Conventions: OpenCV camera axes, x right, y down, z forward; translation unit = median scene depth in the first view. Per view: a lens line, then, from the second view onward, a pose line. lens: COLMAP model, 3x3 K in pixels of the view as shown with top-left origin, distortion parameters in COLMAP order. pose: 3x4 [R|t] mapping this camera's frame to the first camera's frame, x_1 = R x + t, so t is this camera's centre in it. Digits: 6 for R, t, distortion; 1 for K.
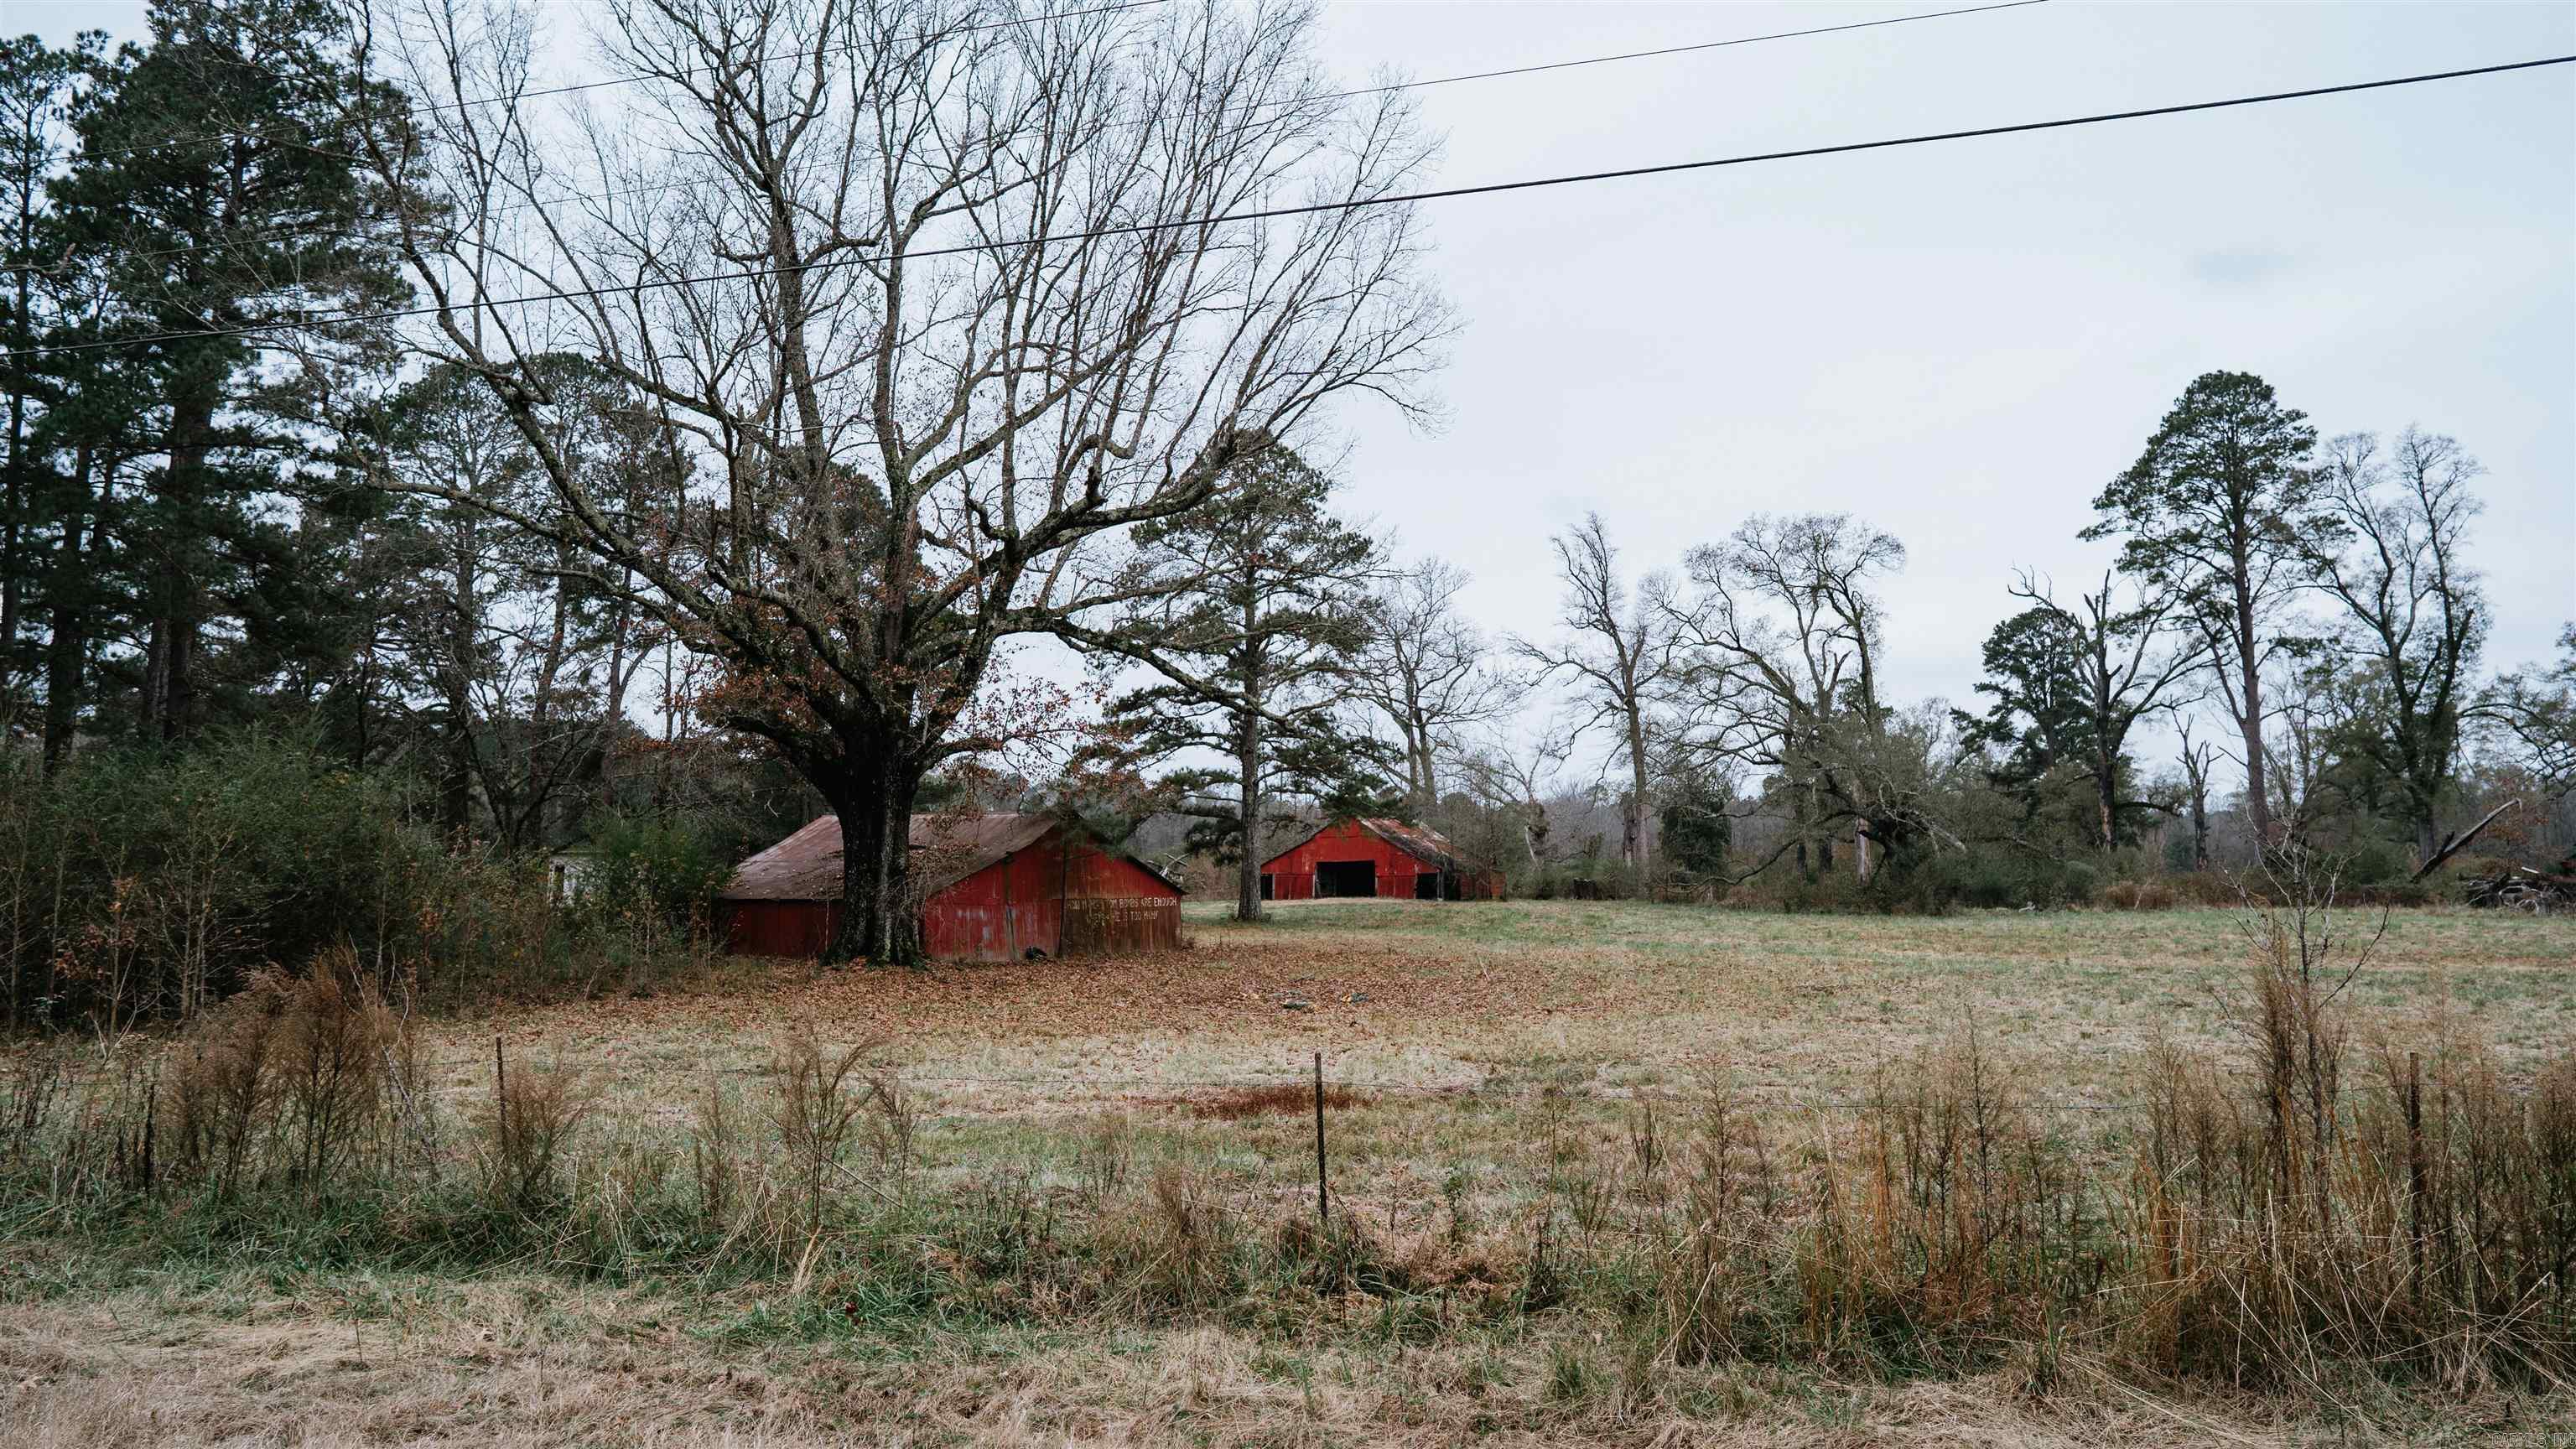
lens RADIAL K [[1748.9, 0, 1287.8], [0, 1748.9, 725.1], [0, 0, 1]] dist [-0.025701, 0.031171]
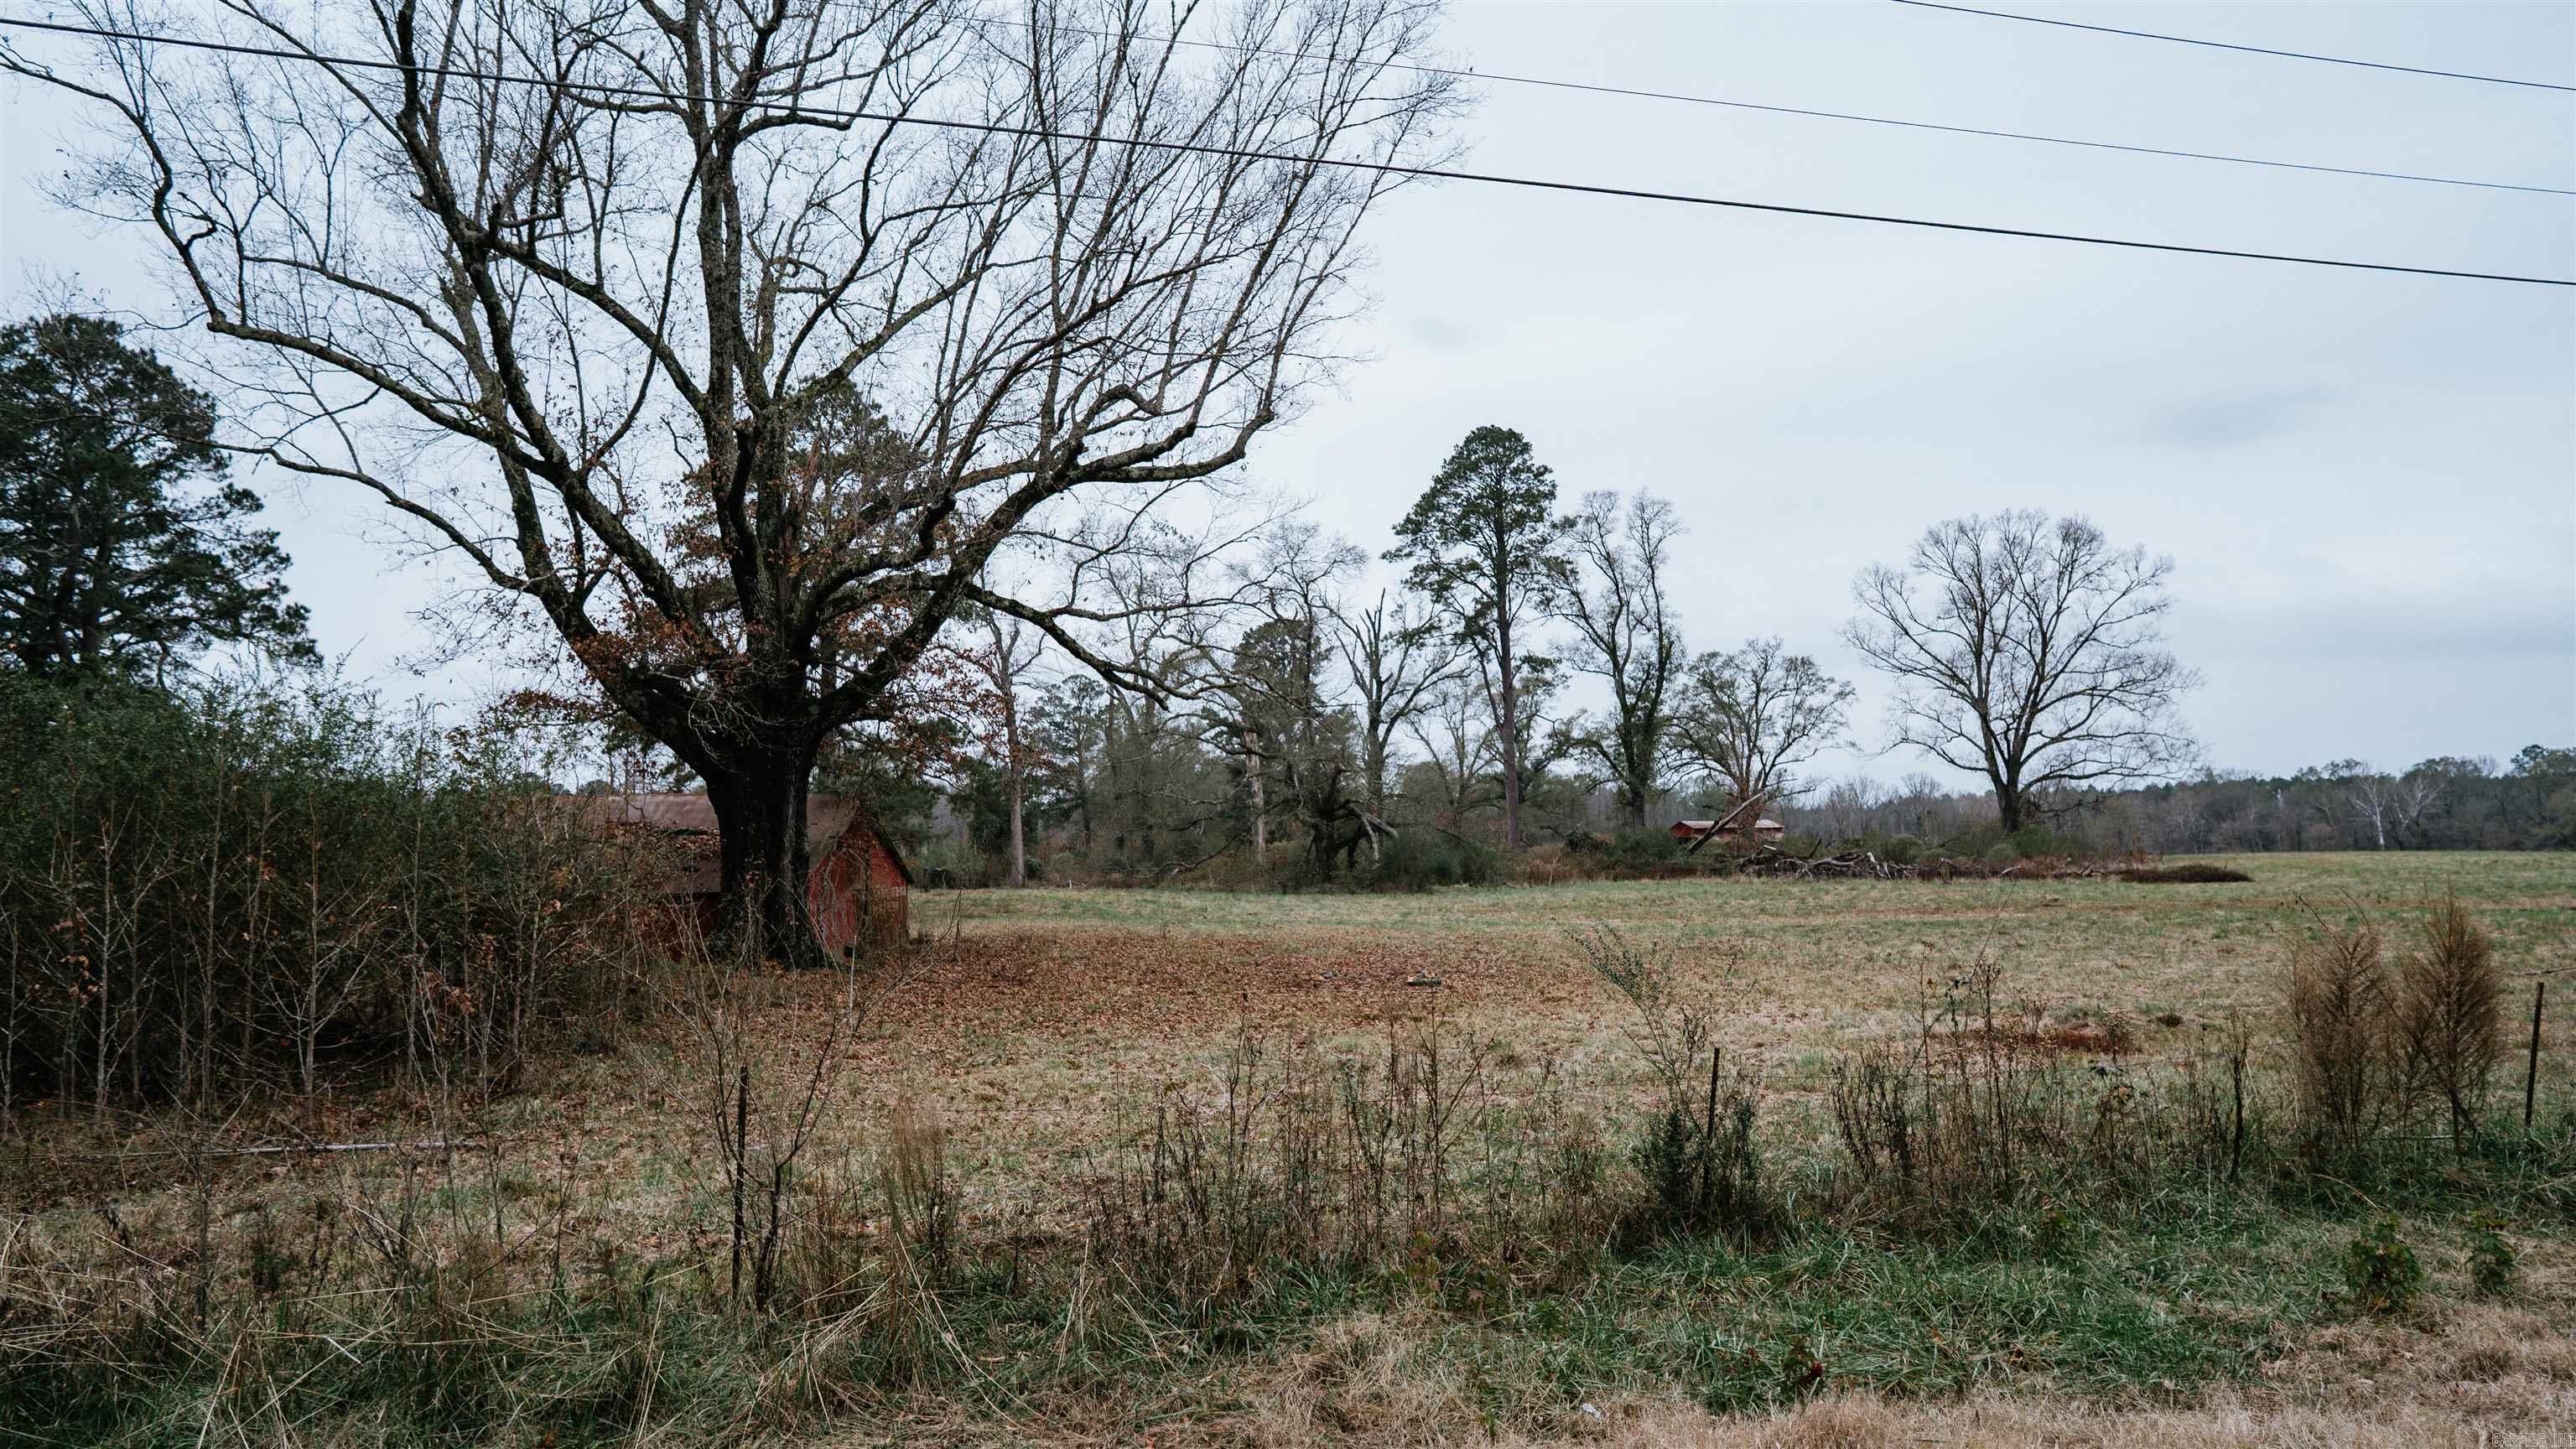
lens RADIAL K [[1748.9, 0, 1287.4], [0, 1748.9, 723.1], [0, 0, 1]] dist [-0.025701, 0.031171]
pose [[0.840253, 0.028761, 0.541431, -0.329397], [-0.030046, 0.999528, -0.006467, 0.012554], [-0.541361, -0.010834, 0.840721, 0.133152]]
